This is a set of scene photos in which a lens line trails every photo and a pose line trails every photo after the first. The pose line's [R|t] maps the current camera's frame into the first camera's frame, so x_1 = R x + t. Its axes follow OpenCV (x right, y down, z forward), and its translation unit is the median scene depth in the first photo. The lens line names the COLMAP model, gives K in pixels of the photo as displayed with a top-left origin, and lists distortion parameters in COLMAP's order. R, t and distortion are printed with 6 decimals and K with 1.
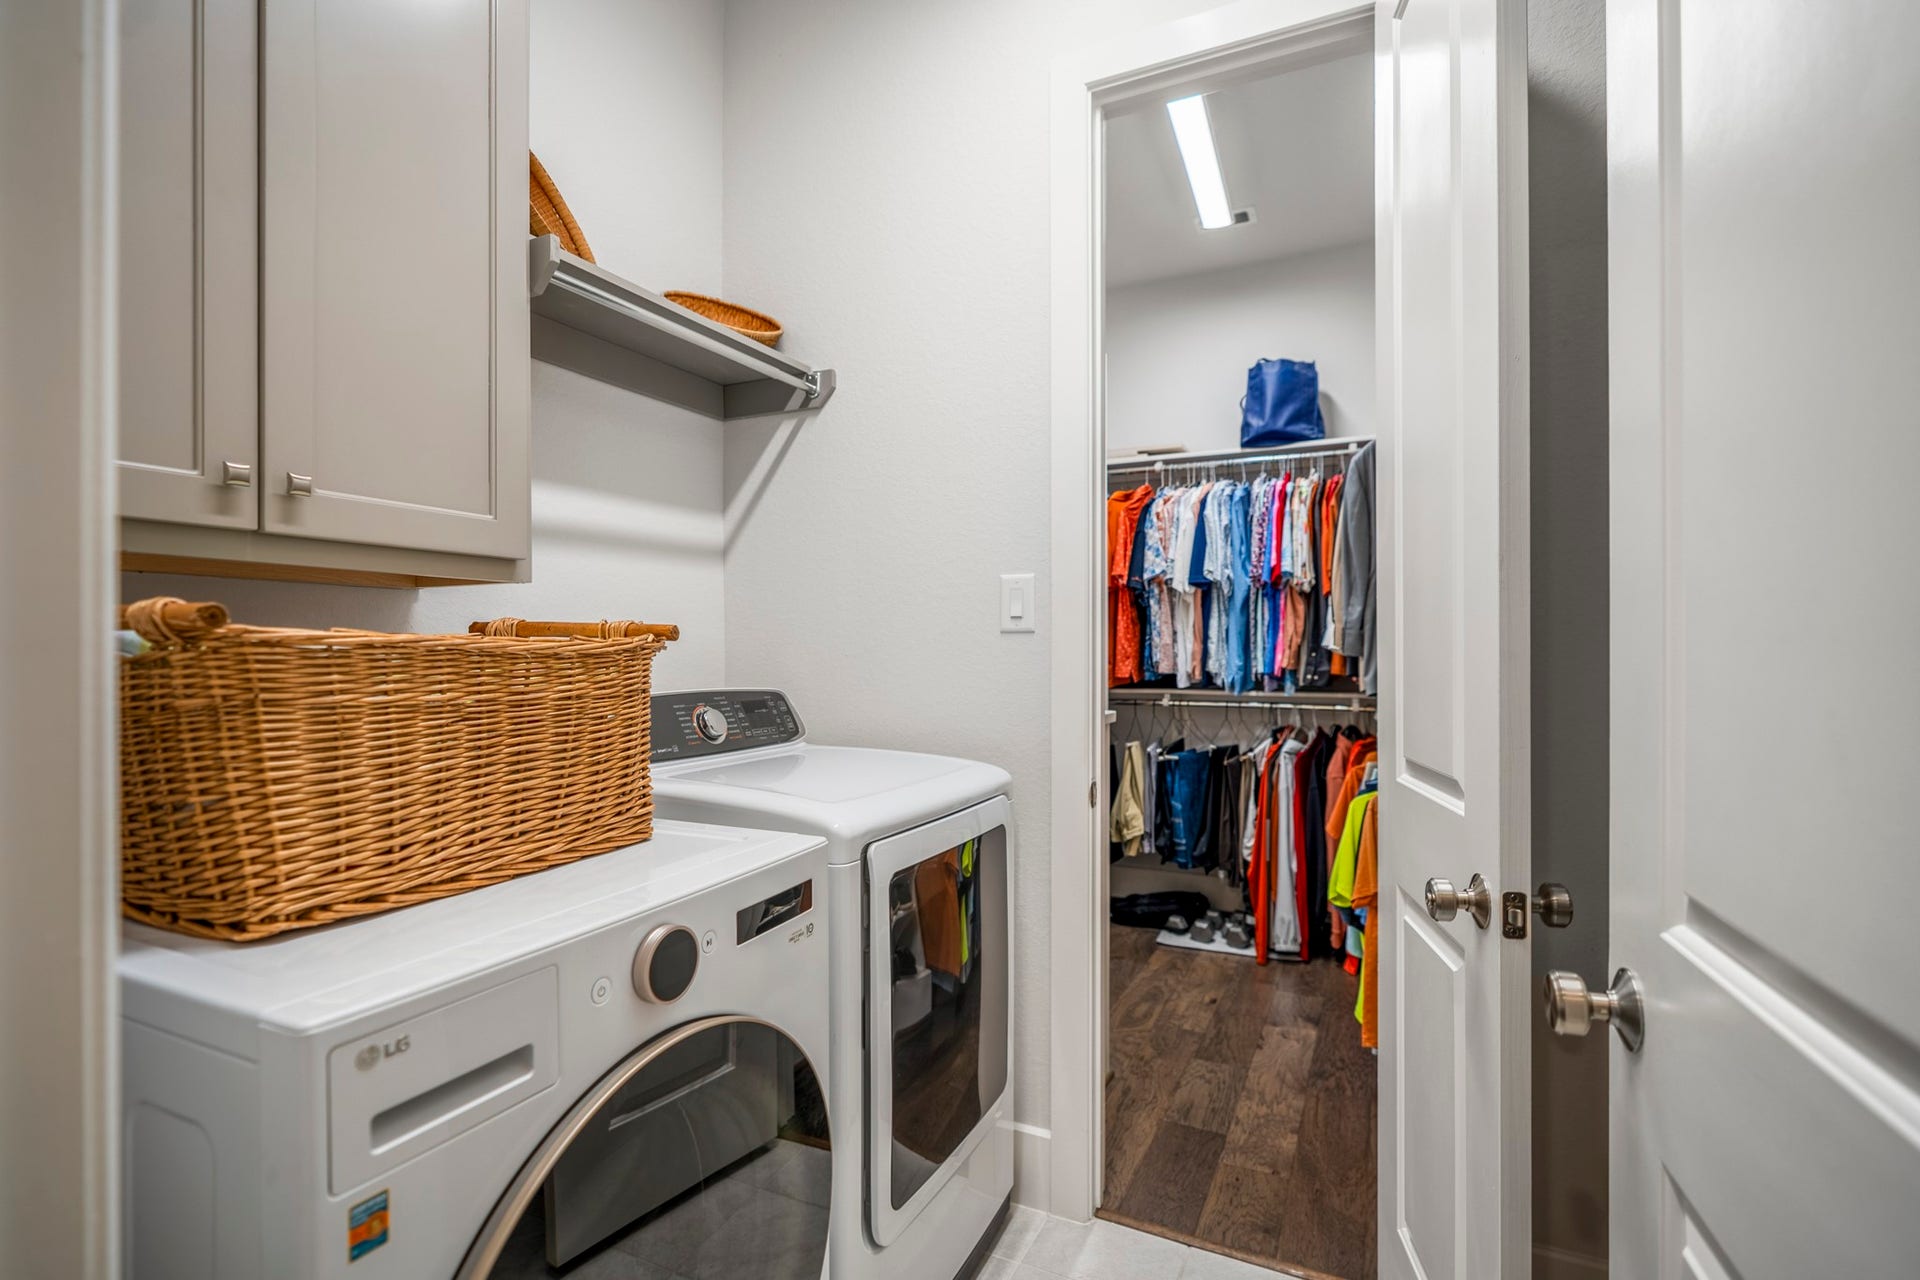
lens RADIAL K [[892.2, 0, 957.1], [0, 892.2, 679.7], [0, 0, 1]] dist [0.004372, 0.000650]
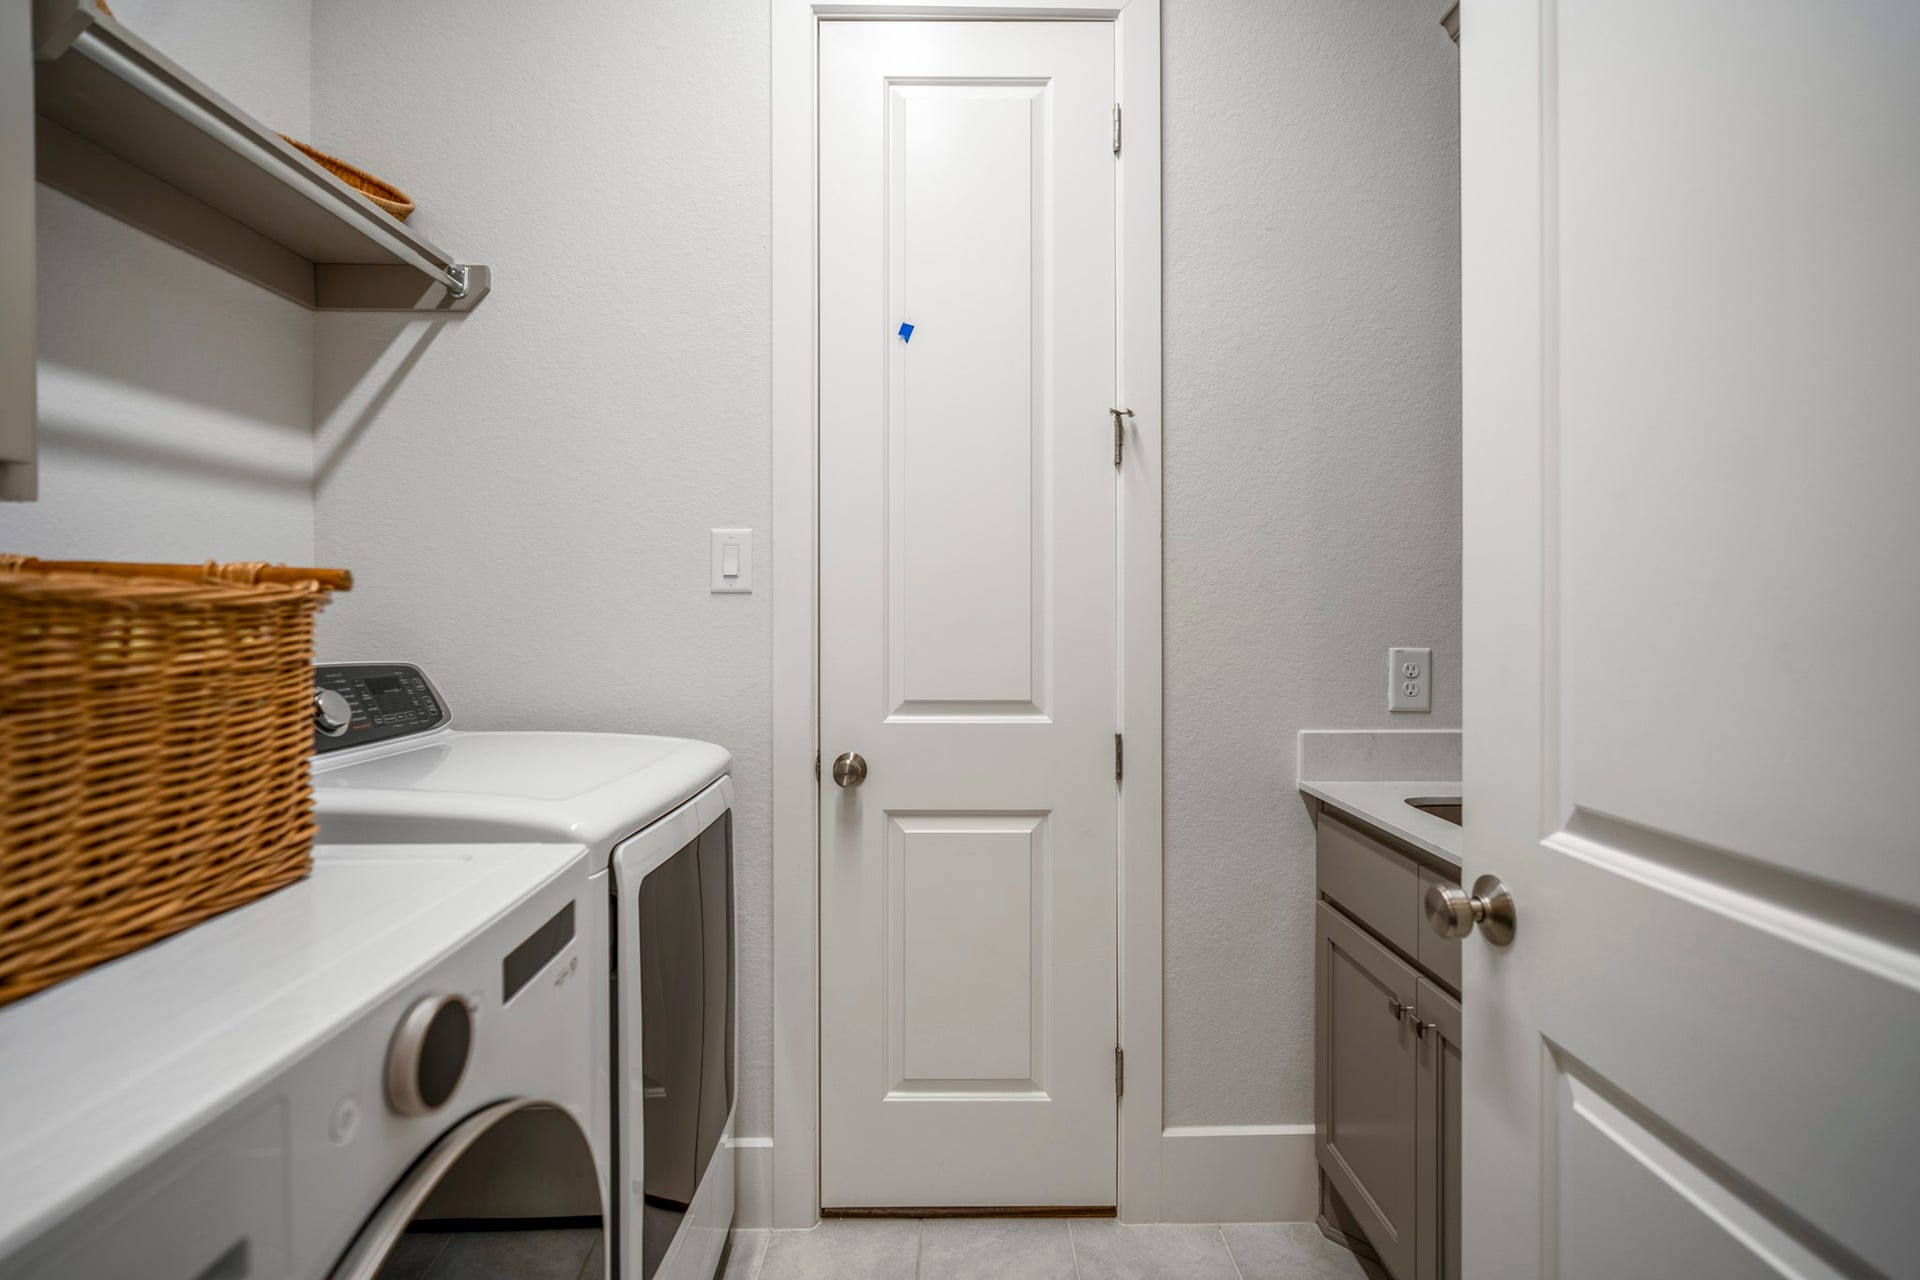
lens RADIAL K [[884.3, 0, 963.7], [0, 884.3, 641.9], [0, 0, 1]] dist [-0.000386, 0.000095]
pose [[0.890224, -0.011982, 0.455364, -0.213056], [0.016997, 0.999832, -0.006920, 0.010367], [-0.455205, 0.013900, 0.890278, 0.161738]]
